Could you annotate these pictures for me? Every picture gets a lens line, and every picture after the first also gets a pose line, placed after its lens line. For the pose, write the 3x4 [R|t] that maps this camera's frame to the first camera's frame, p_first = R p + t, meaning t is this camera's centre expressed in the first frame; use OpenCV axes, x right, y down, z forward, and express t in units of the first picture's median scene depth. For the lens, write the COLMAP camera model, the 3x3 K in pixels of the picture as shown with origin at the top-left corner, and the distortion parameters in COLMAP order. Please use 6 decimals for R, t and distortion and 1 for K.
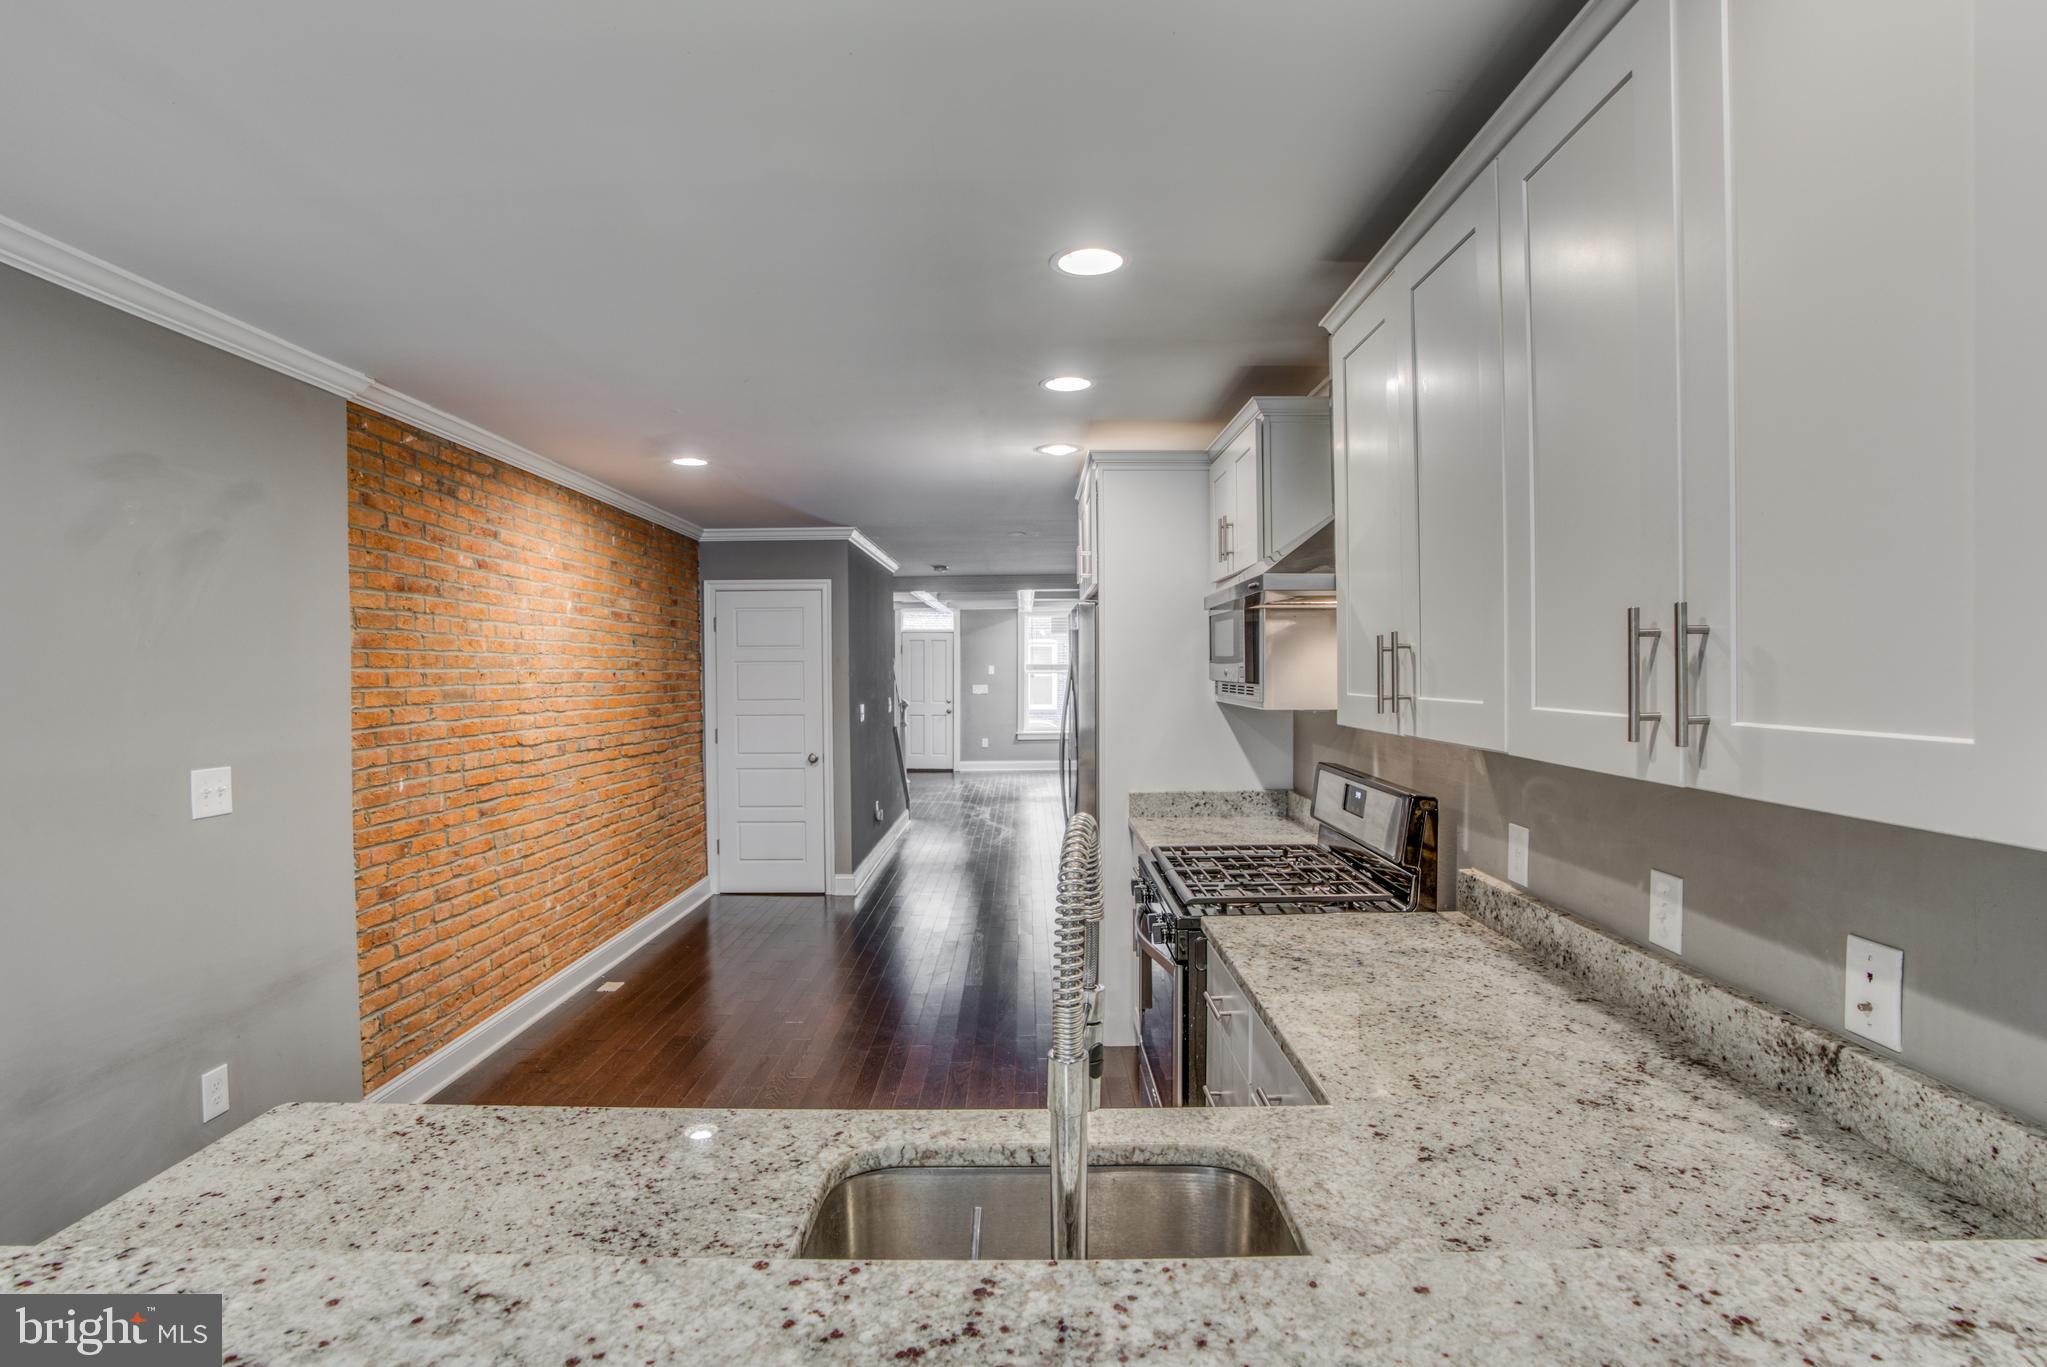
lens RADIAL K [[944.9, 0, 1021.3], [0, 944.9, 678.9], [0, 0, 1]] dist [-0.000948, 0.000030]
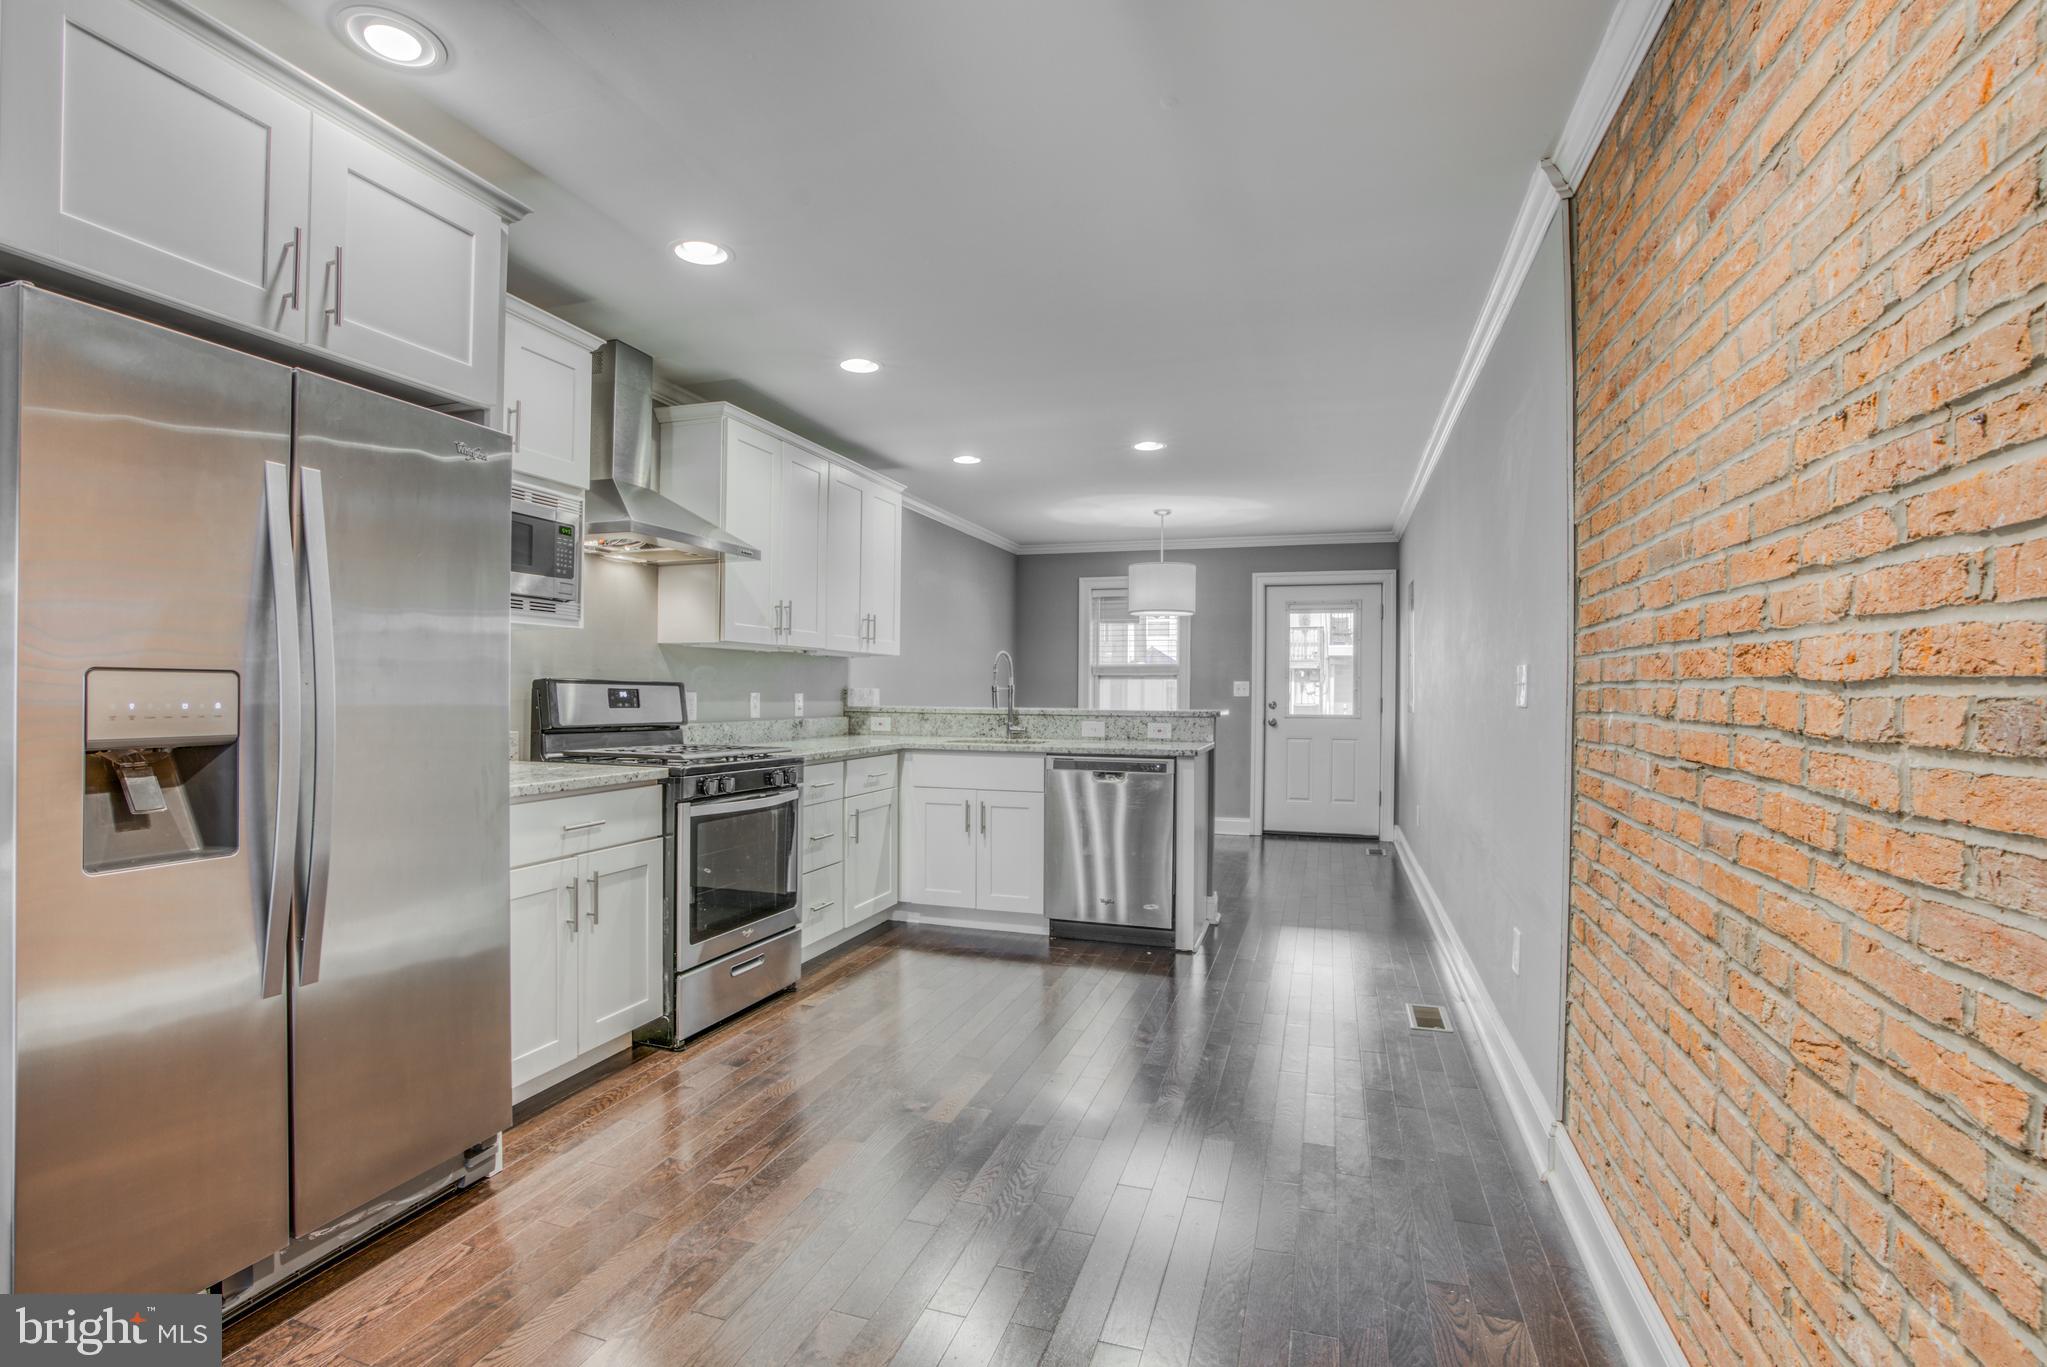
lens RADIAL K [[944.9, 0, 1021.5], [0, 944.9, 686.4], [0, 0, 1]] dist [-0.000948, 0.000030]
pose [[-0.951049, 0.002611, 0.309030, -0.415523], [0.003331, 0.999993, 0.001803, 0.076447], [-0.309023, 0.002745, -0.951051, 1.458898]]
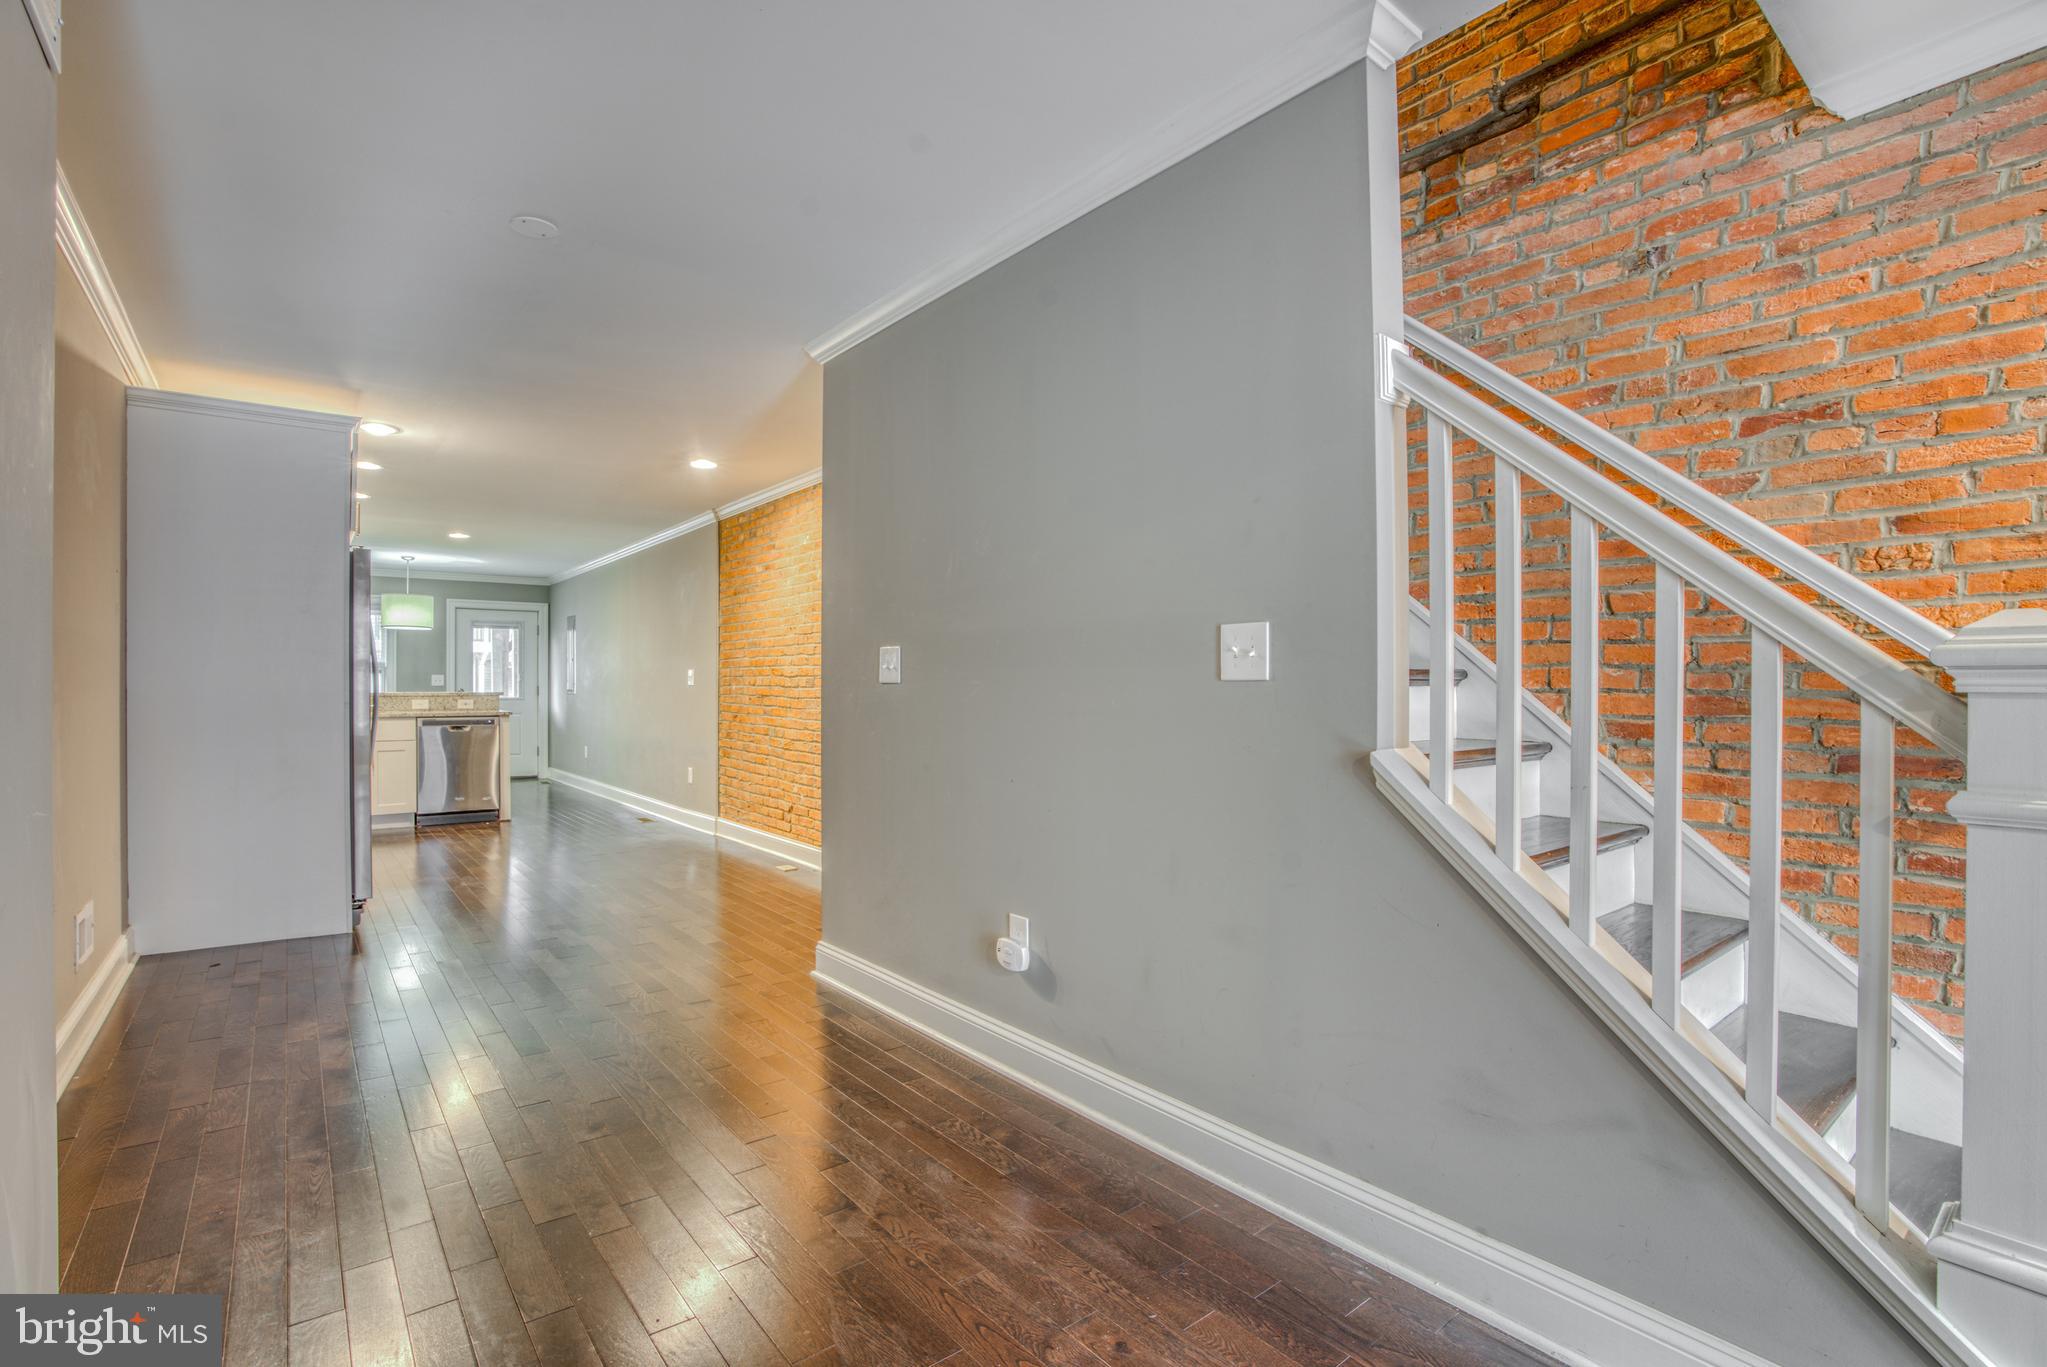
lens RADIAL K [[930.1, 0, 1021.1], [0, 930.1, 686.6], [0, 0, 1]] dist [0.000103, 0.000015]
pose [[-0.776291, 0.007549, -0.630330, 0.136189], [0.001199, 0.999944, 0.010499, 0.078000], [0.630374, 0.007395, -0.776256, 2.598661]]
